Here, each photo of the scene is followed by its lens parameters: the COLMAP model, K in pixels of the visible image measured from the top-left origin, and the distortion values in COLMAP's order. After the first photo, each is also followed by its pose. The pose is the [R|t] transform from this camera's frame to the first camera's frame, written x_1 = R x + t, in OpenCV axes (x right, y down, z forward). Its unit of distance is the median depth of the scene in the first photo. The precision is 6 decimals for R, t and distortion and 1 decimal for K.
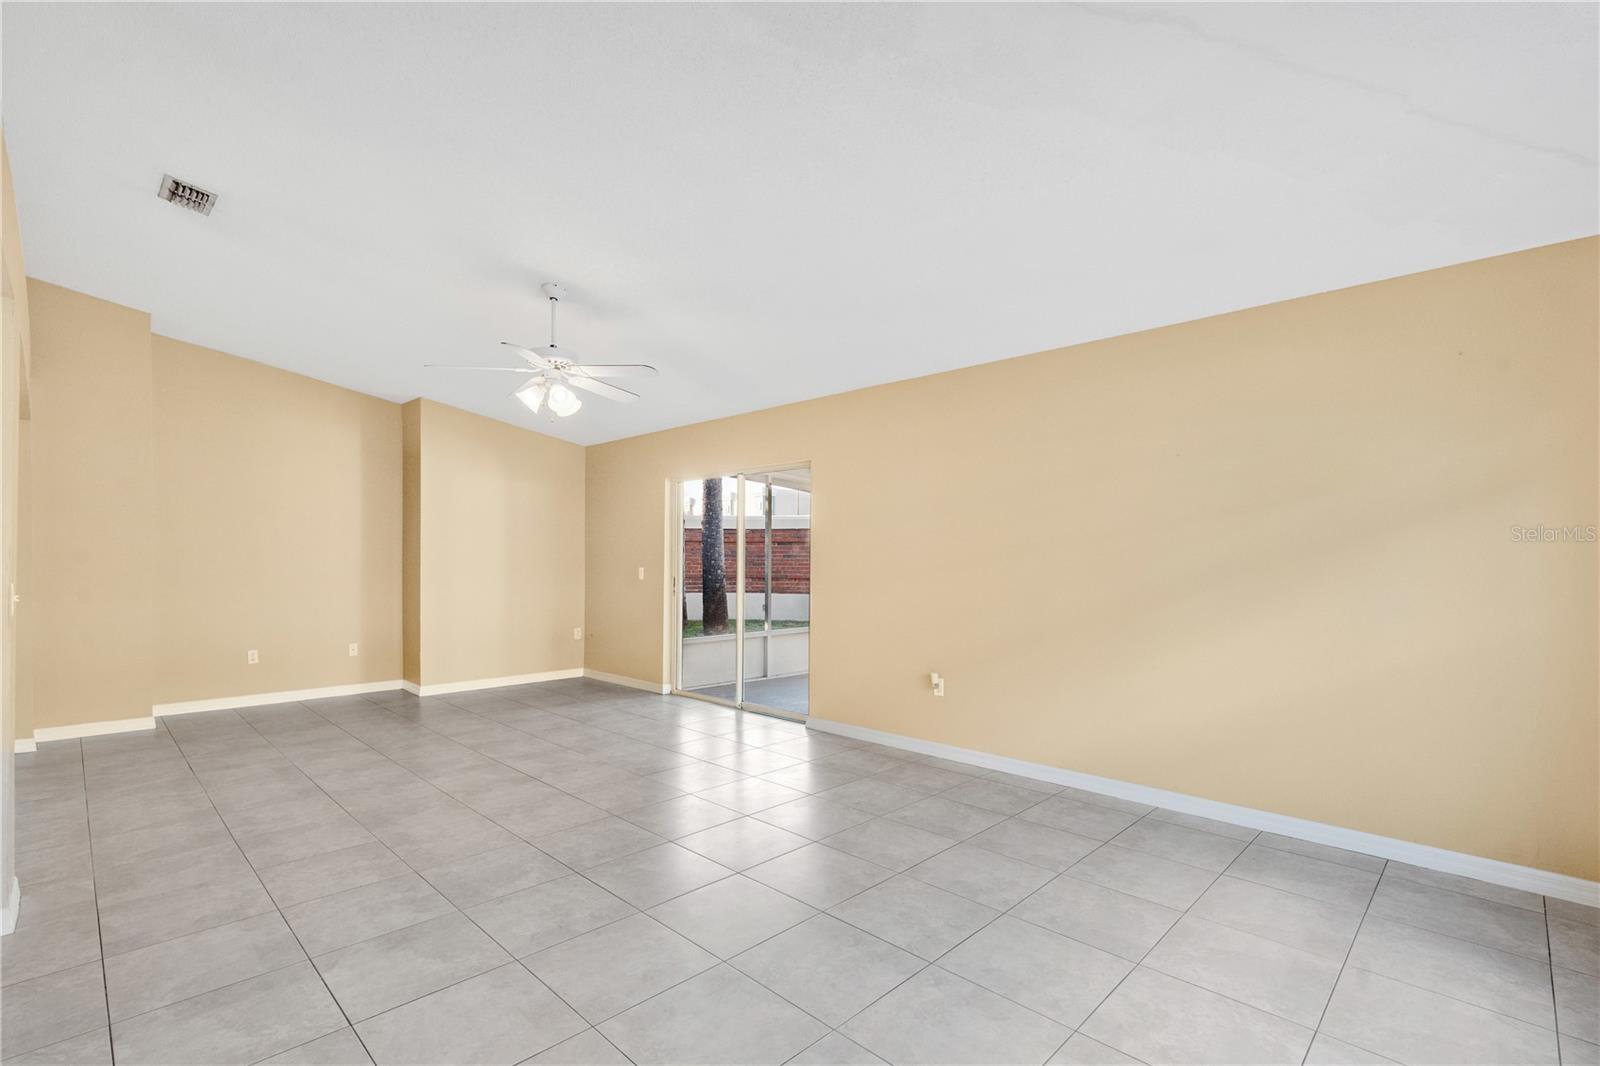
lens RADIAL K [[763.2, 0, 810.7], [0, 763.2, 551.7], [0, 0, 1]] dist [0.001269, 0.000214]
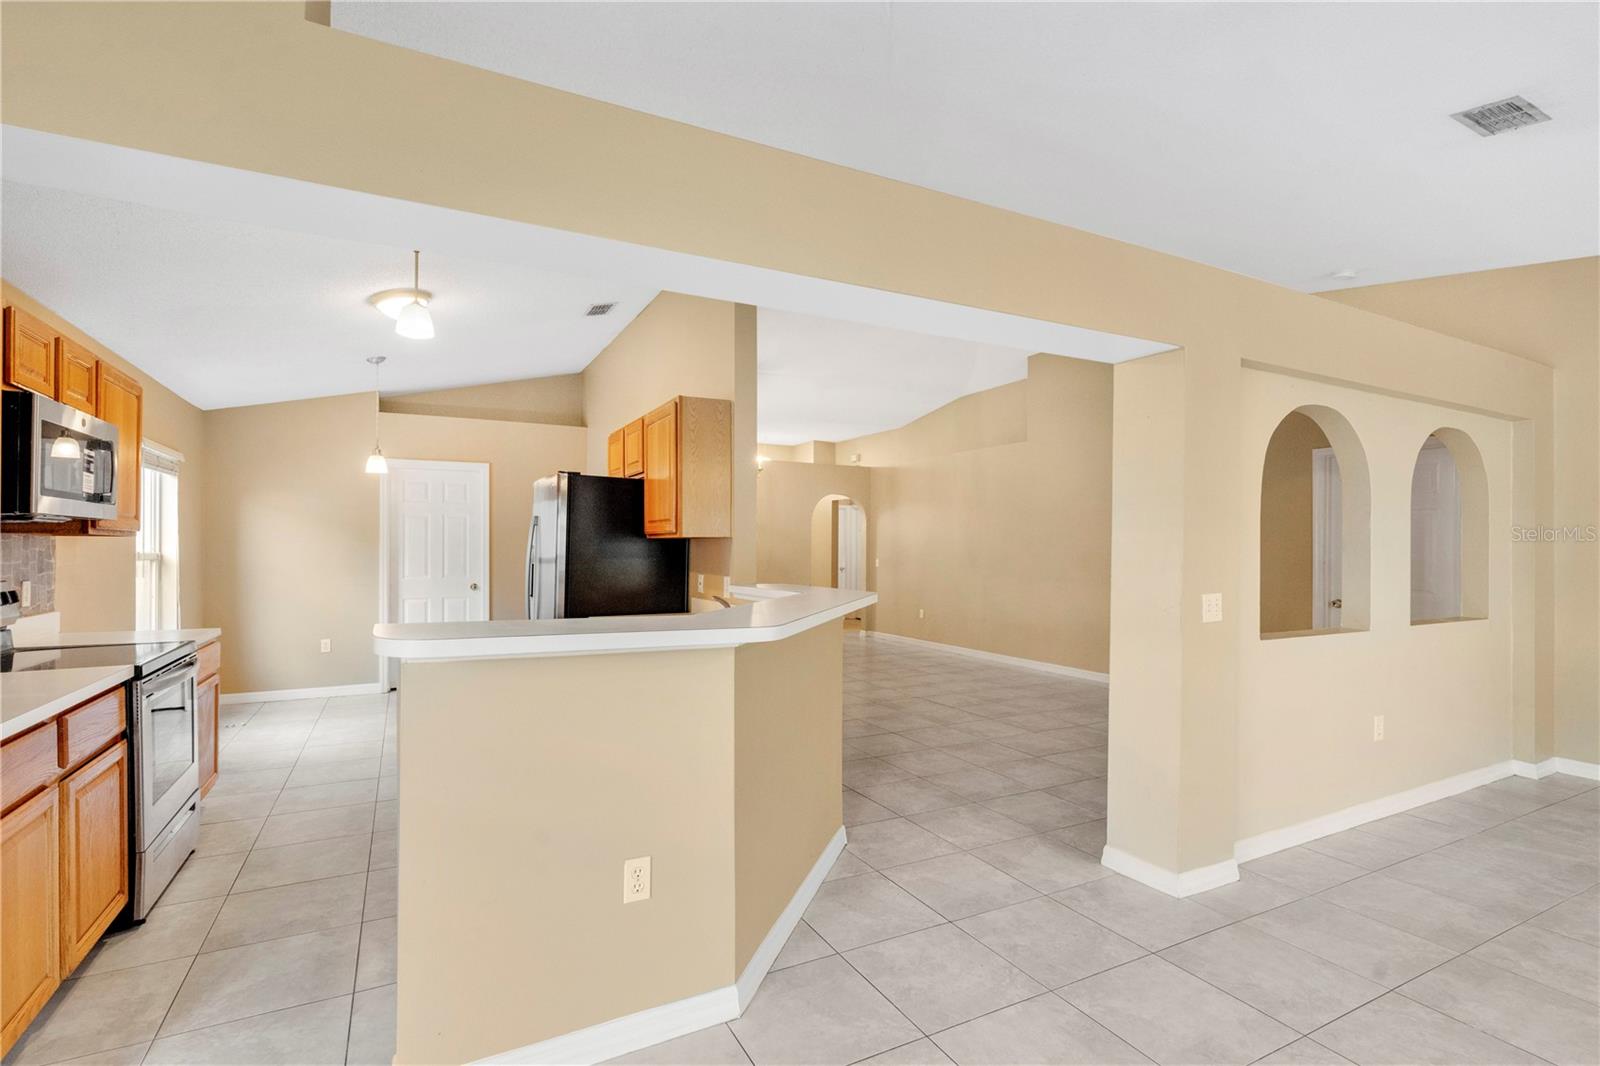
lens RADIAL K [[720.0, 0, 797.2], [0, 720.0, 544.4], [0, 0, 1]] dist [0.002767, 0.001266]
pose [[-0.304053, -0.010258, -0.952600, 0.111245], [-0.006785, 0.999940, -0.008603, -0.011728], [0.952631, 0.003847, -0.304104, 0.521888]]
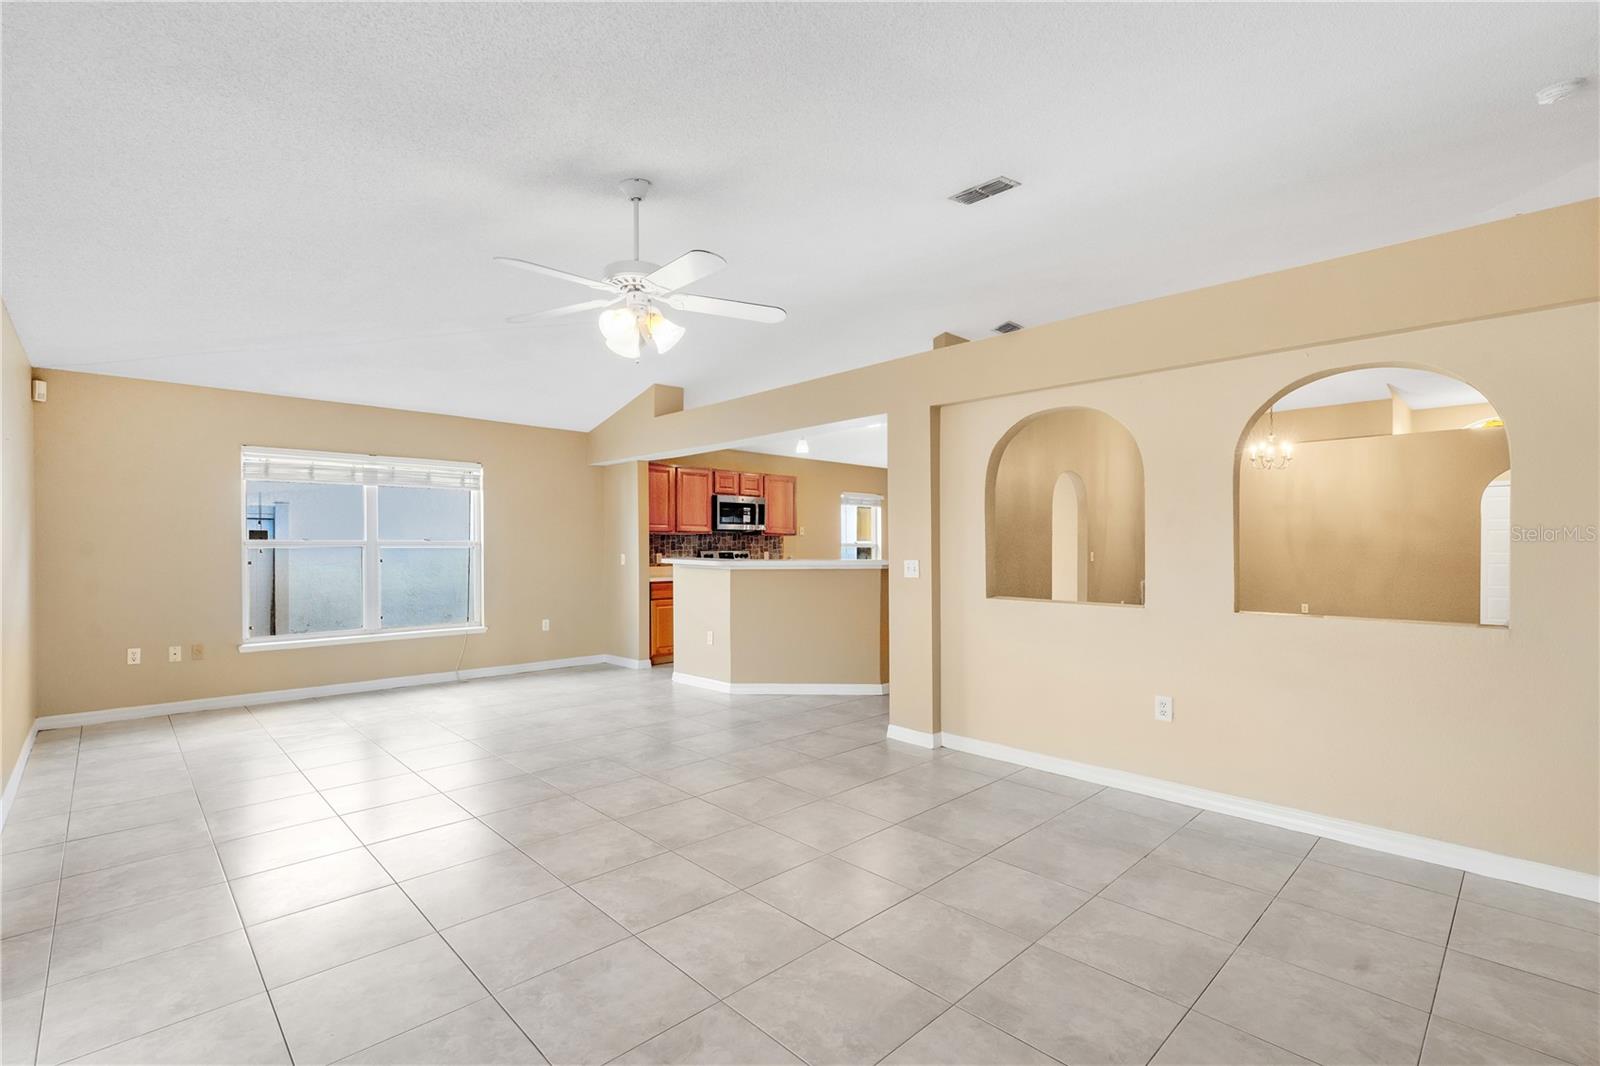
lens RADIAL K [[720.0, 0, 797.2], [0, 720.0, 544.4], [0, 0, 1]] dist [0.002767, 0.001266]
pose [[-0.999649, -0.002902, 0.026320, -0.570096], [-0.003002, 0.999988, -0.003762, 0.008766], [-0.026309, -0.003839, -0.999646, 1.896174]]
